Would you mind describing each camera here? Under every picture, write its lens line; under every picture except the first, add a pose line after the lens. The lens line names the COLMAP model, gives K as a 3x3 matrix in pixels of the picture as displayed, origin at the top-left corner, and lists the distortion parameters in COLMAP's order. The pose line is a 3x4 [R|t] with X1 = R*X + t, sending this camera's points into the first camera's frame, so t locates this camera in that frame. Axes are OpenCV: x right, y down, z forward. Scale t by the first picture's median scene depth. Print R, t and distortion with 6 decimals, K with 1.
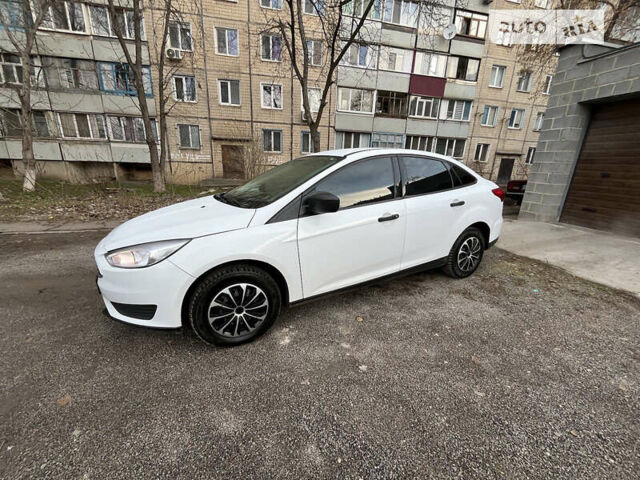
lens RADIAL K [[260.6, 0, 319.1], [0, 260.6, 243.8], [0, 0, 1]] dist [-0.004003, -0.000111]
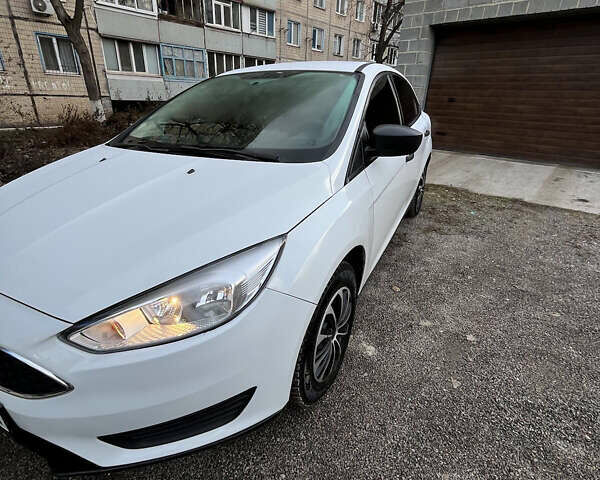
lens RADIAL K [[326.3, 0, 296.7], [0, 326.3, 240.0], [0, 0, 1]] dist [-0.005285, 0.001015]
pose [[0.819543, -0.237751, 0.521367, -0.319782], [0.168870, 0.969664, 0.176732, -0.046305], [-0.547569, -0.056796, 0.834831, 0.187463]]
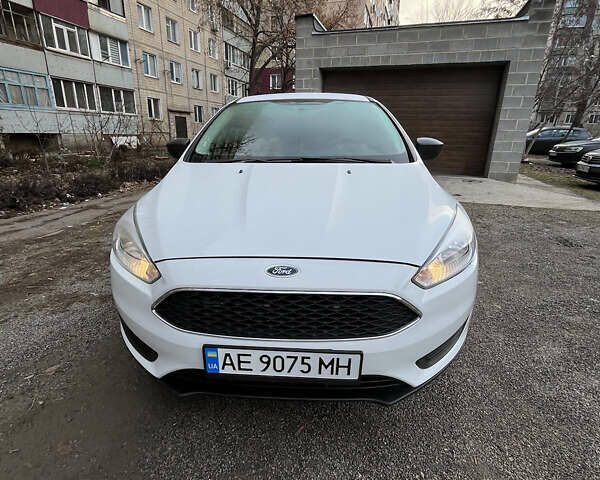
lens RADIAL K [[326.3, 0, 297.8], [0, 326.3, 240.1], [0, 0, 1]] dist [-0.005285, 0.001015]
pose [[0.504212, -0.288201, 0.814070, -0.599931], [0.251440, 0.950821, 0.180879, -0.080441], [-0.826165, 0.113488, 0.551881, 0.351698]]
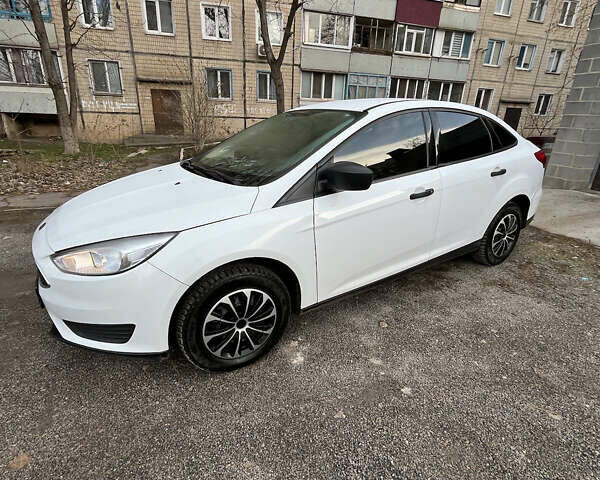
lens RADIAL K [[326.3, 0, 297.1], [0, 326.3, 240.2], [0, 0, 1]] dist [-0.005285, 0.001015]
pose [[0.997843, -0.023703, 0.061225, -0.087304], [0.019205, 0.997143, 0.073050, -0.022165], [-0.062781, -0.071716, 0.995447, 0.032209]]
